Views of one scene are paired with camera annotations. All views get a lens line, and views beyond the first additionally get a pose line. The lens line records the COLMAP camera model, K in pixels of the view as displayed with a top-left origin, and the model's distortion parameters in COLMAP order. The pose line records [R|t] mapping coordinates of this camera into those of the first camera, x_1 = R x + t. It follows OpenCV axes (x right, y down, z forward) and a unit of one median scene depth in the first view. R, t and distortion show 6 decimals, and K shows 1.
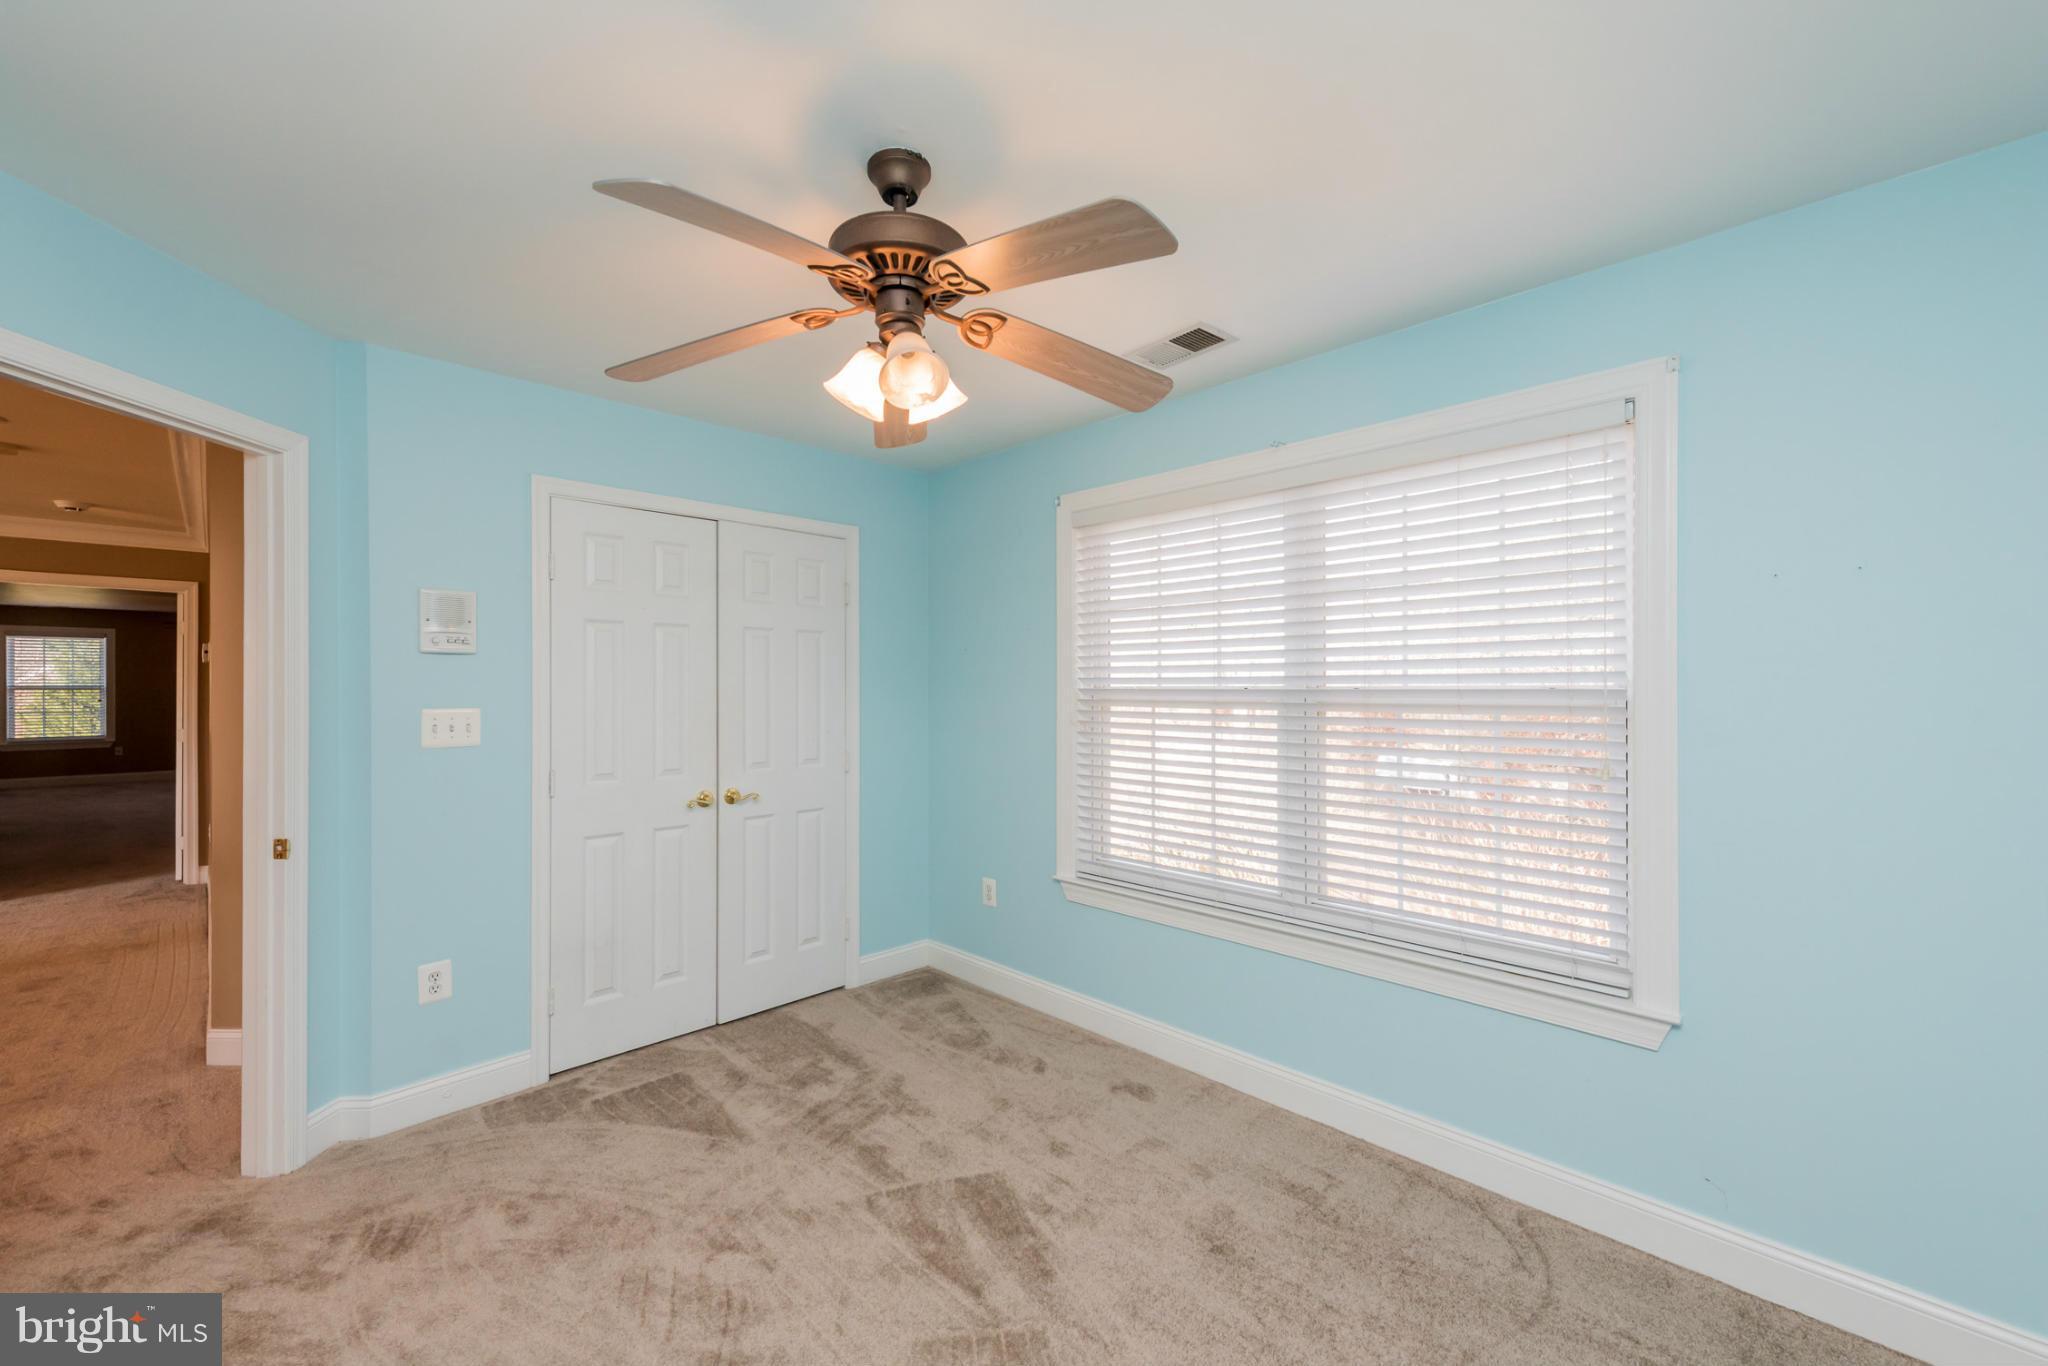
lens RADIAL K [[812.5, 0, 1026.5], [0, 812.5, 688.8], [0, 0, 1]] dist [0.000563, -0.000087]
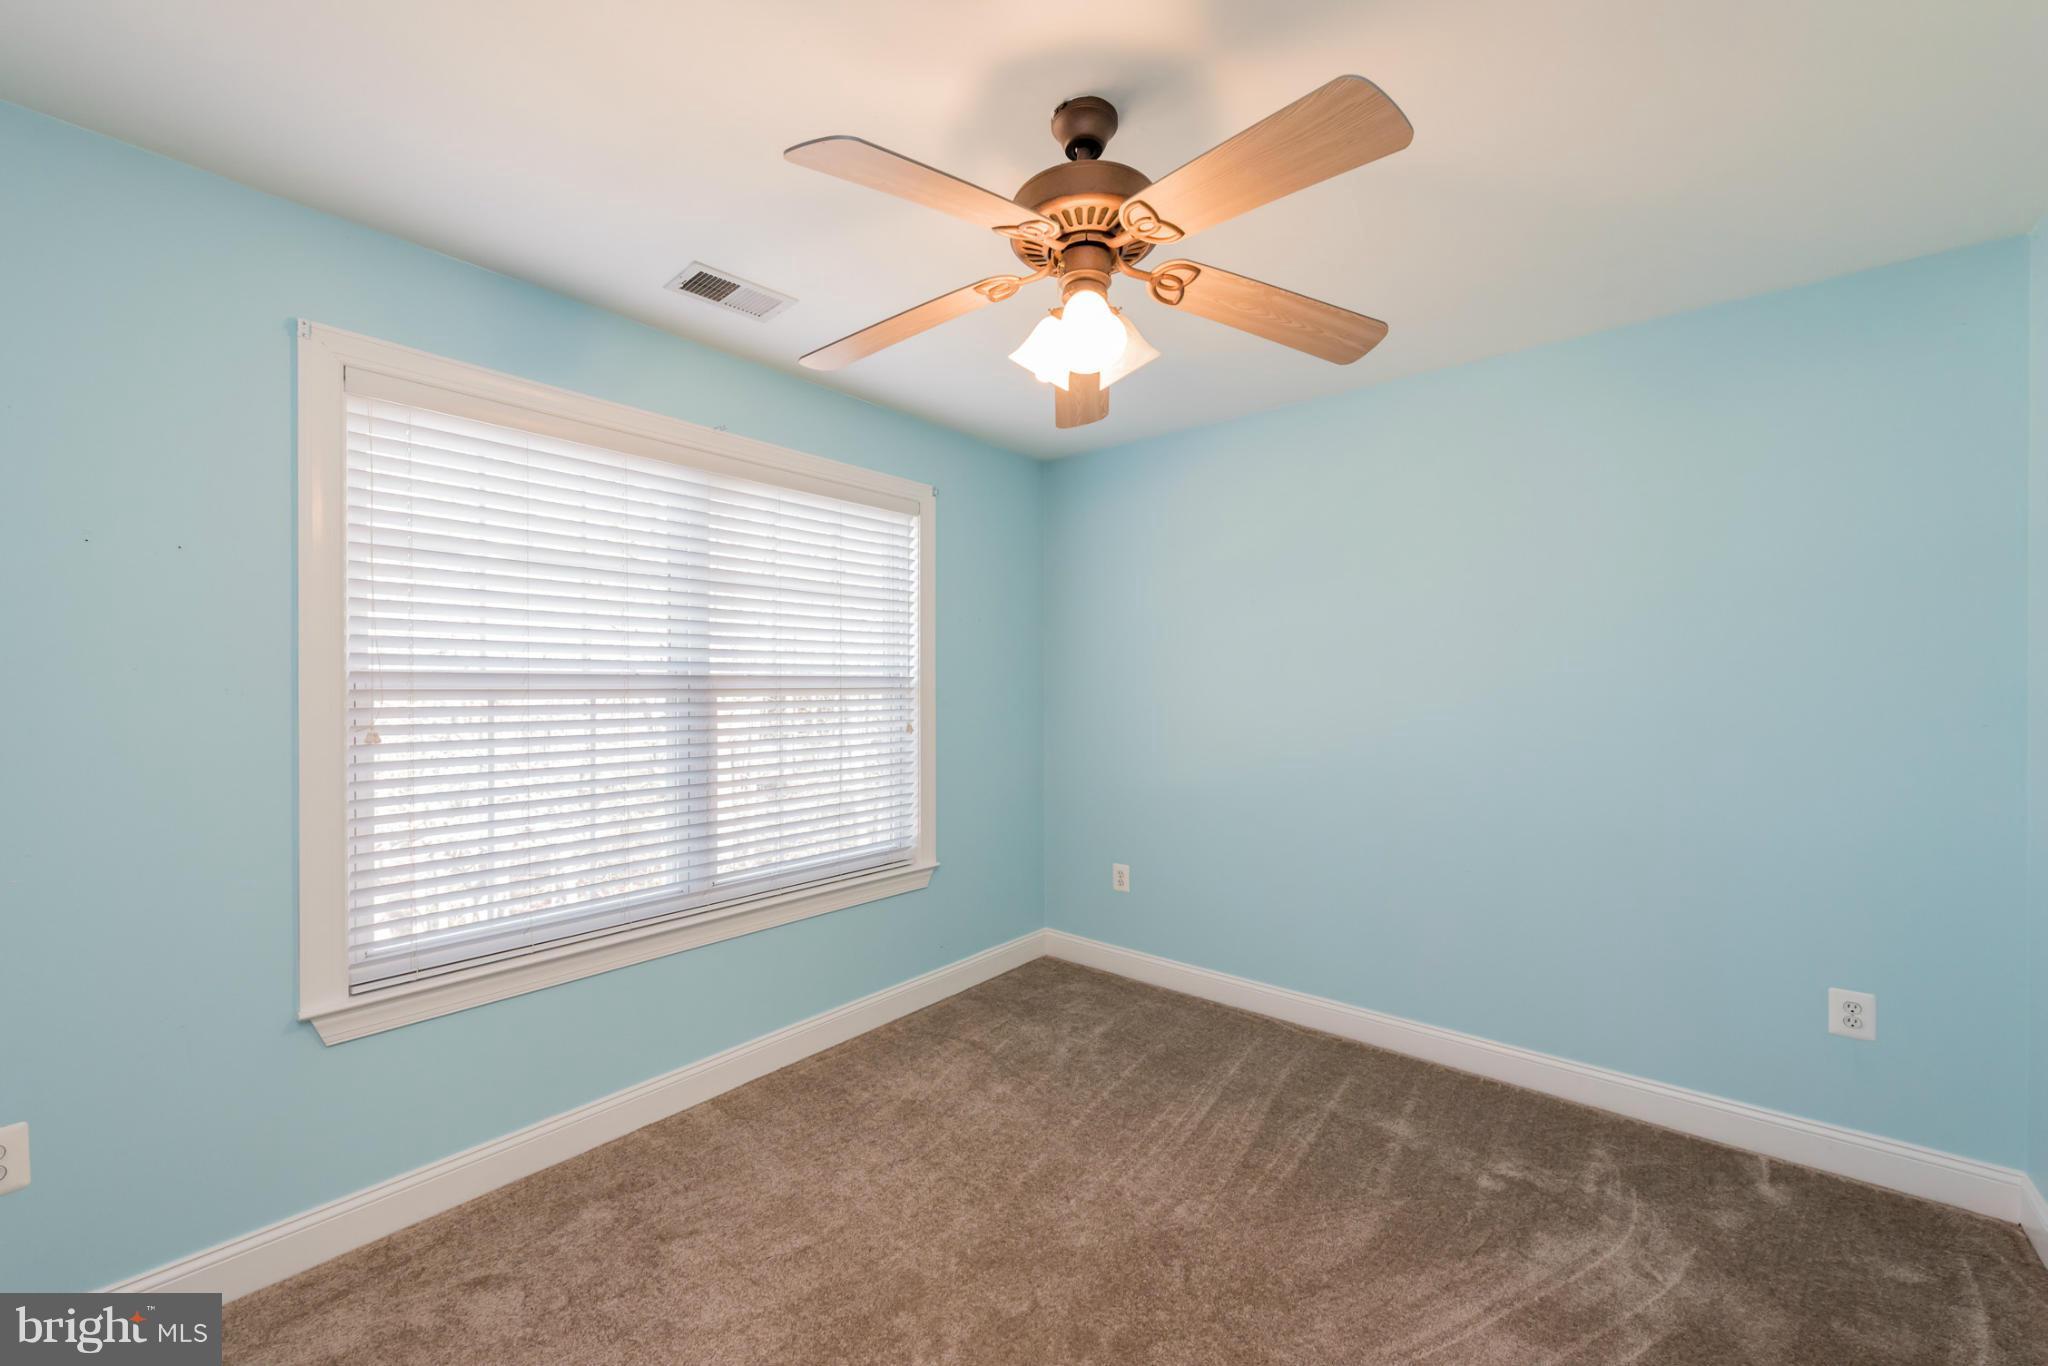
lens RADIAL K [[873.7, 0, 989.8], [0, 873.7, 677.2], [0, 0, 1]] dist [0.016135, -0.000093]
pose [[-0.116412, -0.001107, 0.993200, -0.753515], [-0.009698, 0.999953, -0.000022, -0.000262], [-0.993154, -0.009635, -0.116417, 0.760451]]
